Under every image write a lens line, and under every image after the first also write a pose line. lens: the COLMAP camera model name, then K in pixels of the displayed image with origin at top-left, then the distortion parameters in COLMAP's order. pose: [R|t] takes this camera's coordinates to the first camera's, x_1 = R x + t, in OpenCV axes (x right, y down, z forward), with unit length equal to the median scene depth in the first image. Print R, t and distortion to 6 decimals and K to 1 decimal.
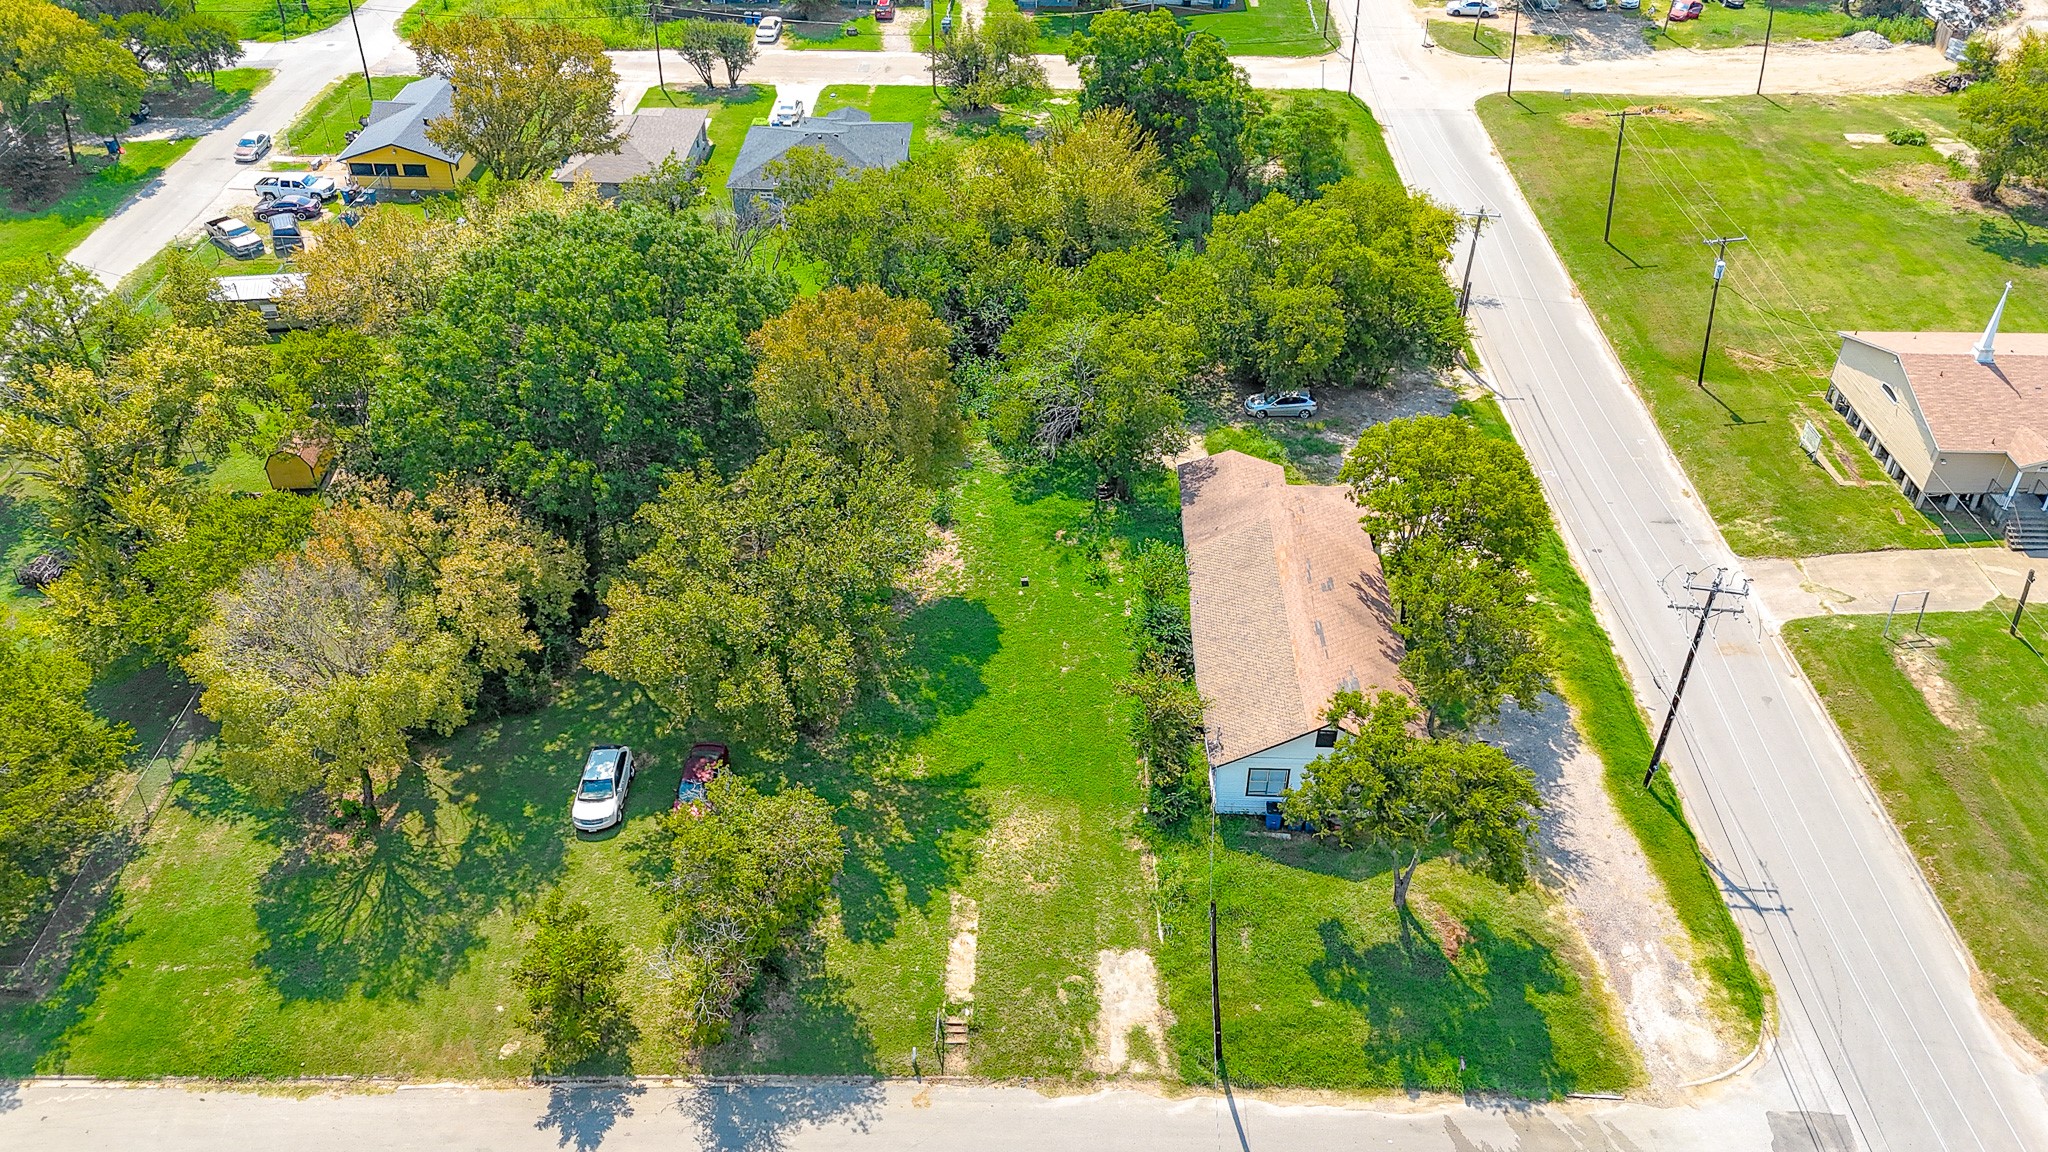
lens RADIAL K [[1499.2, 0, 1024.0], [0, 1499.2, 576.0], [0, 0, 1]] dist [0.045247, -0.036022]
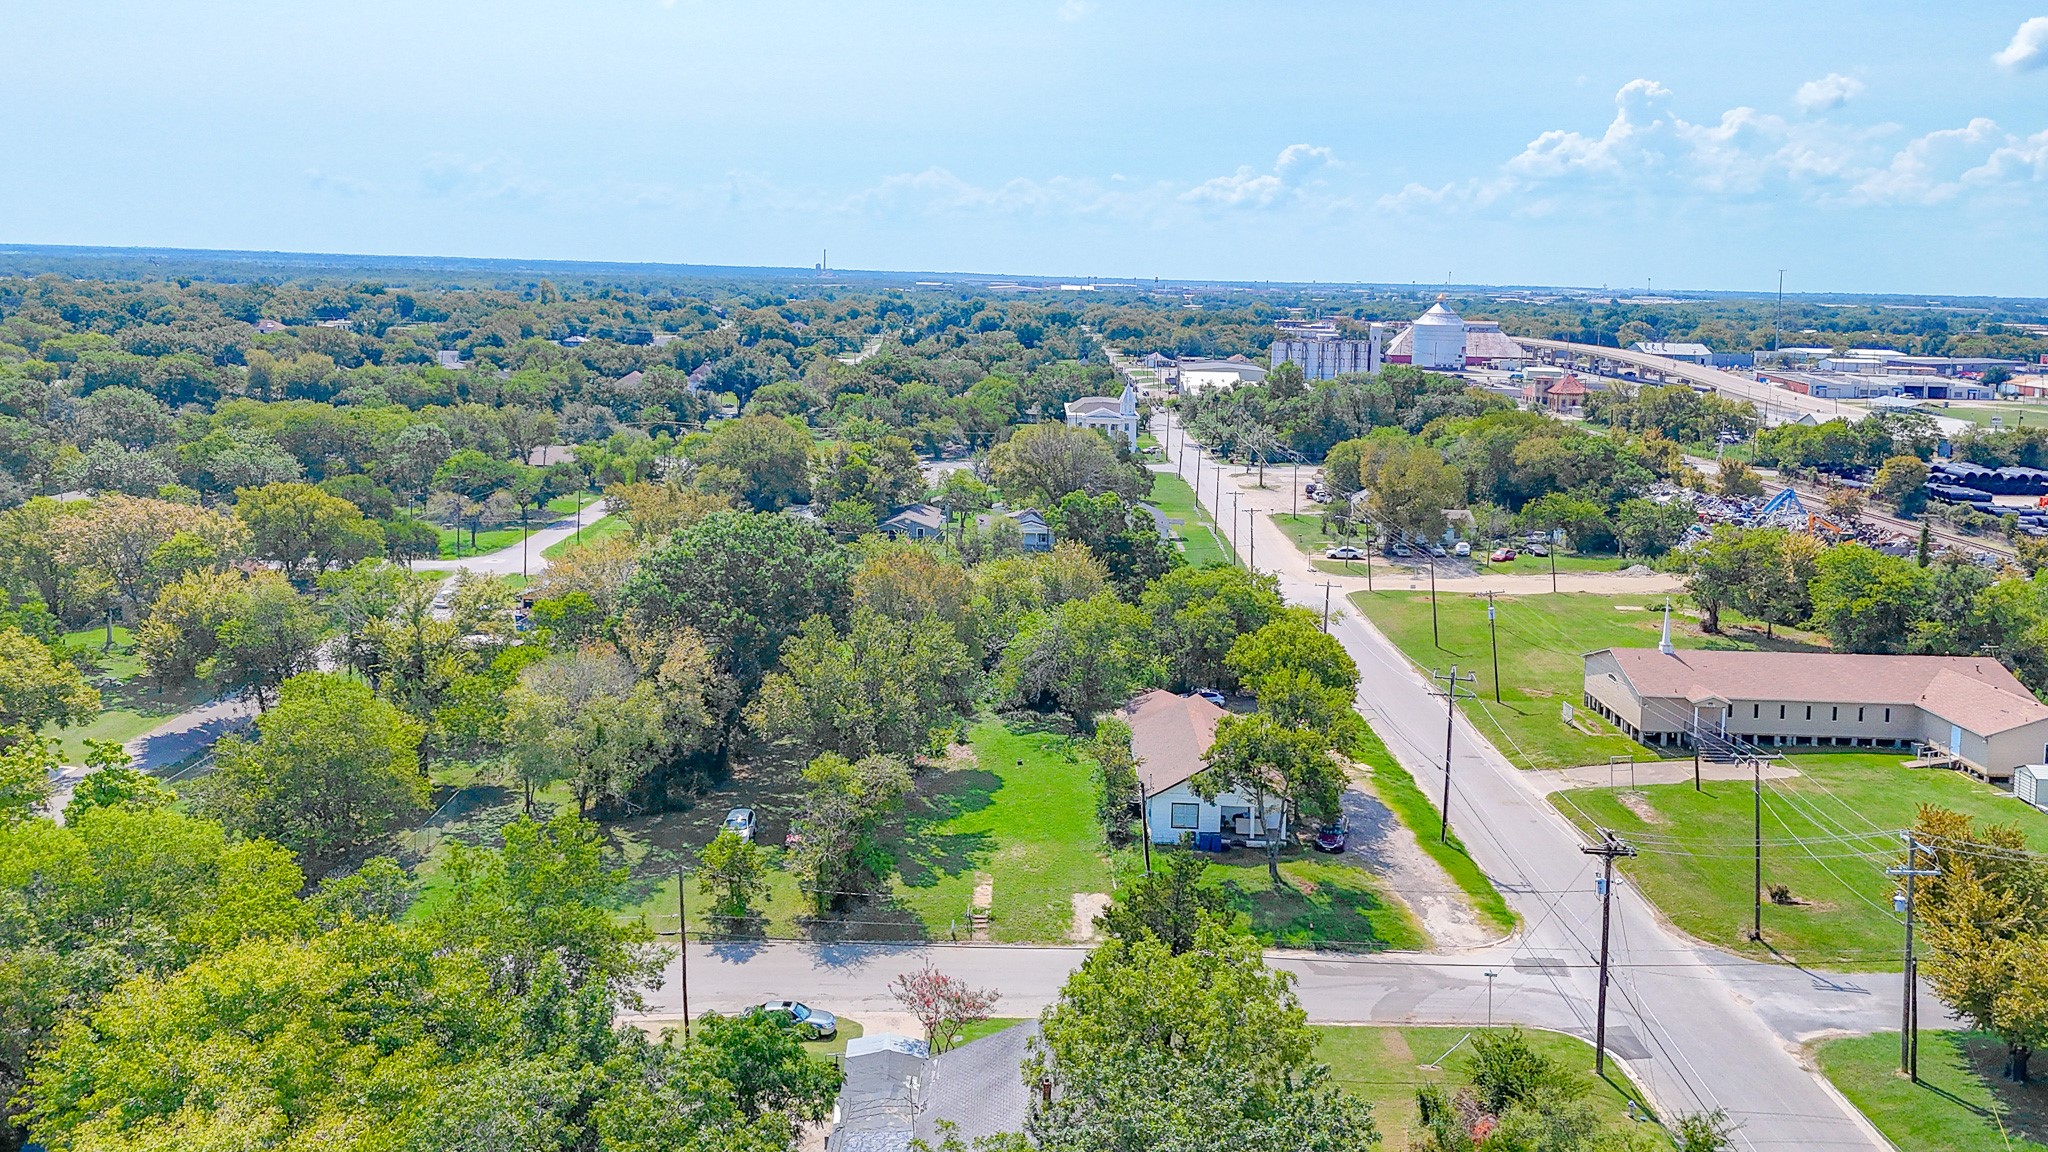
lens RADIAL K [[1499.2, 0, 1024.0], [0, 1499.2, 576.0], [0, 0, 1]] dist [0.045247, -0.036022]
pose [[0.999855, 0.004582, 0.016419, -0.023715], [0.003187, 0.895971, -0.444102, 0.576807], [-0.016746, 0.444090, 0.895826, -0.441129]]
